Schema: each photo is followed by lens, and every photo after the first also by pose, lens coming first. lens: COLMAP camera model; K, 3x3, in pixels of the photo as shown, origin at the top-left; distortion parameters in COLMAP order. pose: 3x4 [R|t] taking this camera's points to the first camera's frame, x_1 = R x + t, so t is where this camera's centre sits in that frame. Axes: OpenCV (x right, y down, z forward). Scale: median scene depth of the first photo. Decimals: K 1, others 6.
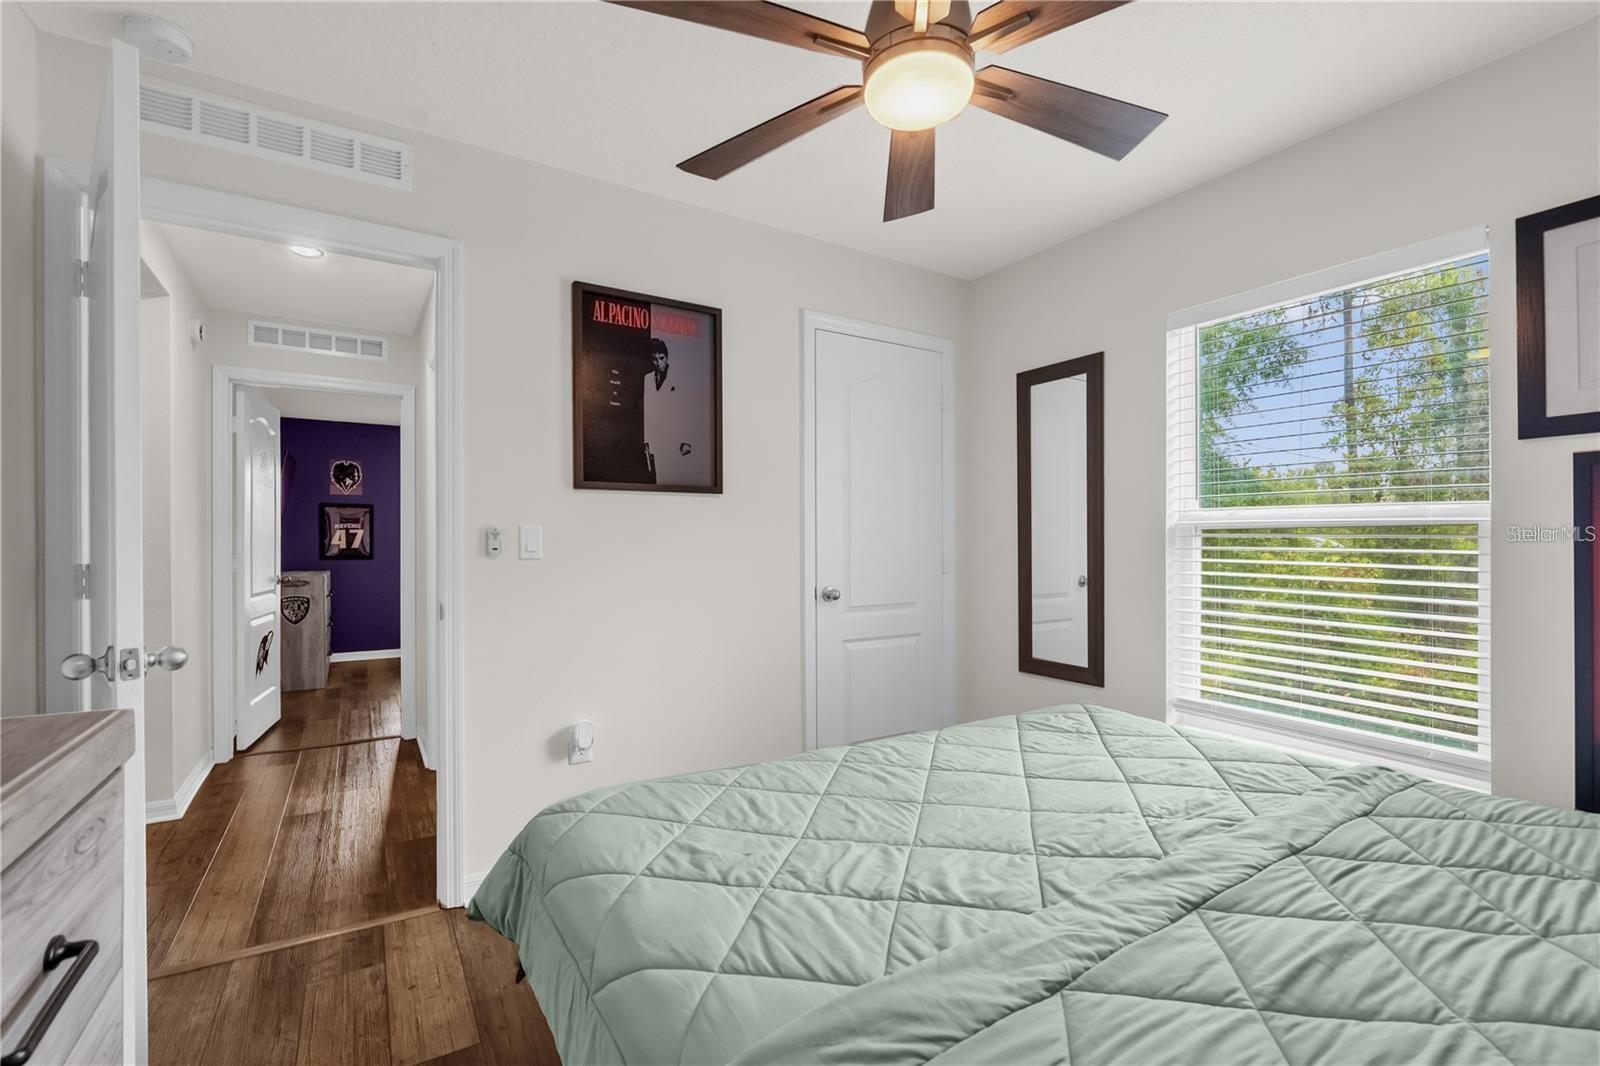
lens RADIAL K [[720.9, 0, 805.0], [0, 720.9, 538.1], [0, 0, 1]] dist [-0.004917, 0.000704]
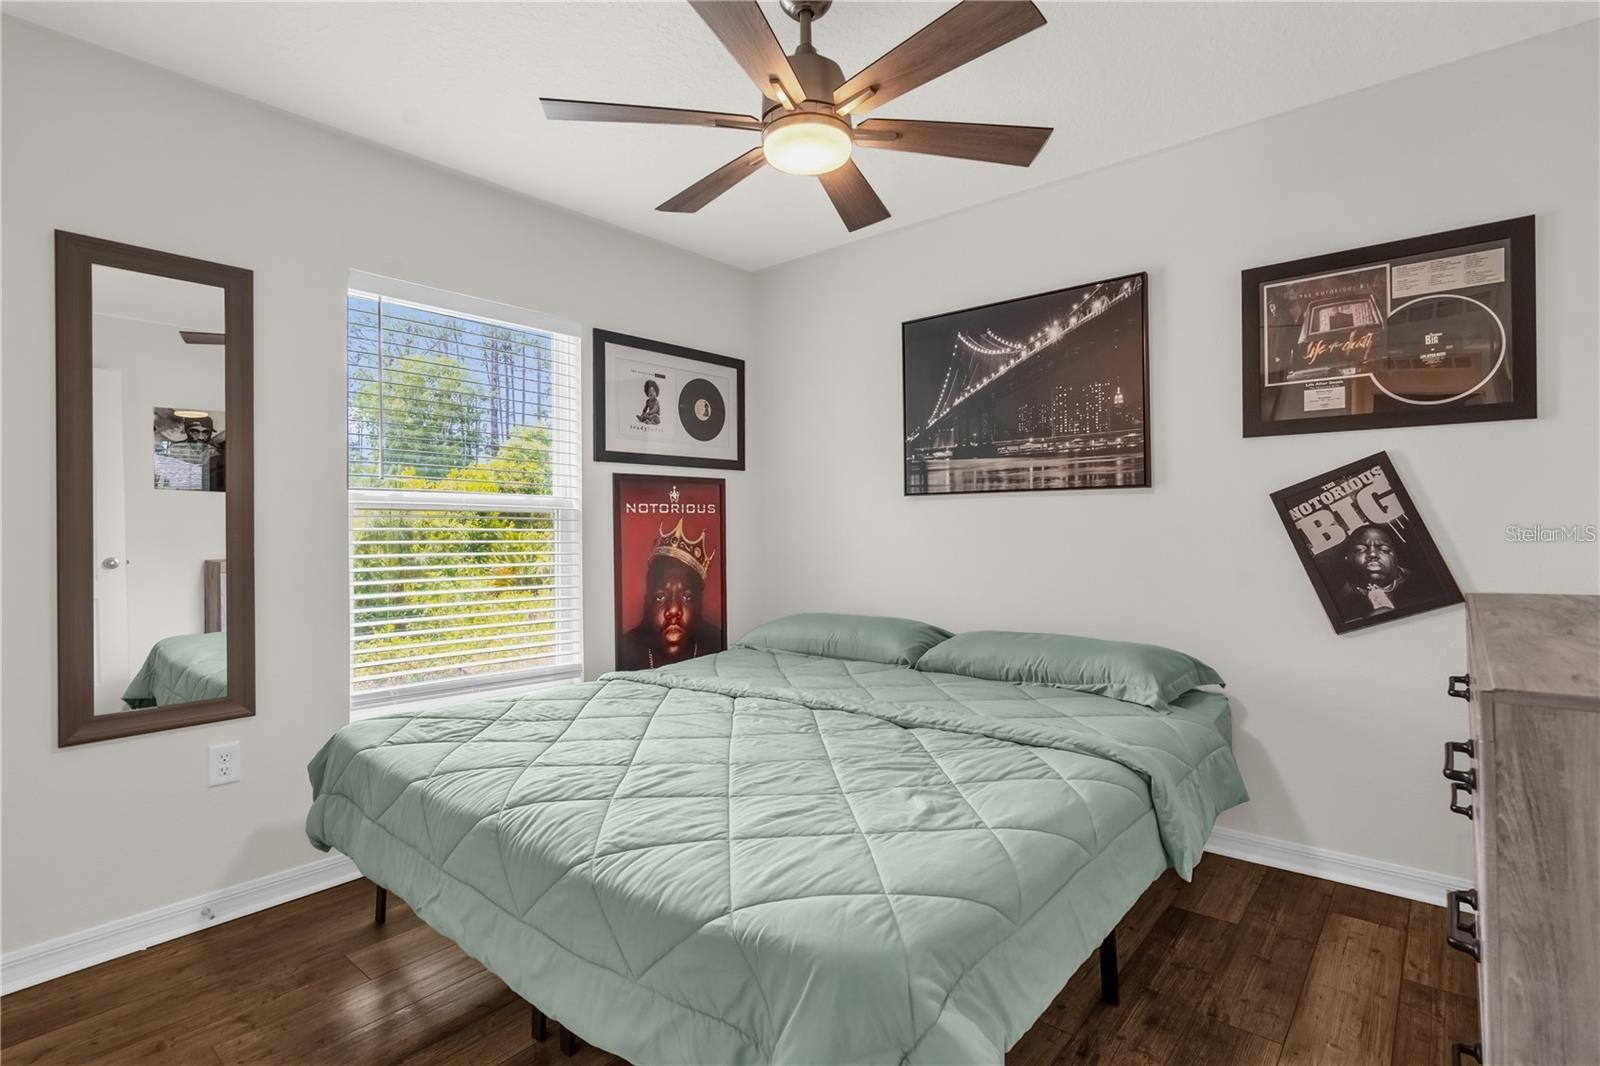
lens RADIAL K [[761.9, 0, 805.5], [0, 761.9, 528.0], [0, 0, 1]] dist [0.003010, 0.001053]
pose [[-0.308046, 0.004244, 0.951362, -0.816953], [0.004231, 0.999986, -0.003091, 0.023545], [-0.951362, 0.003073, -0.308060, 1.081015]]
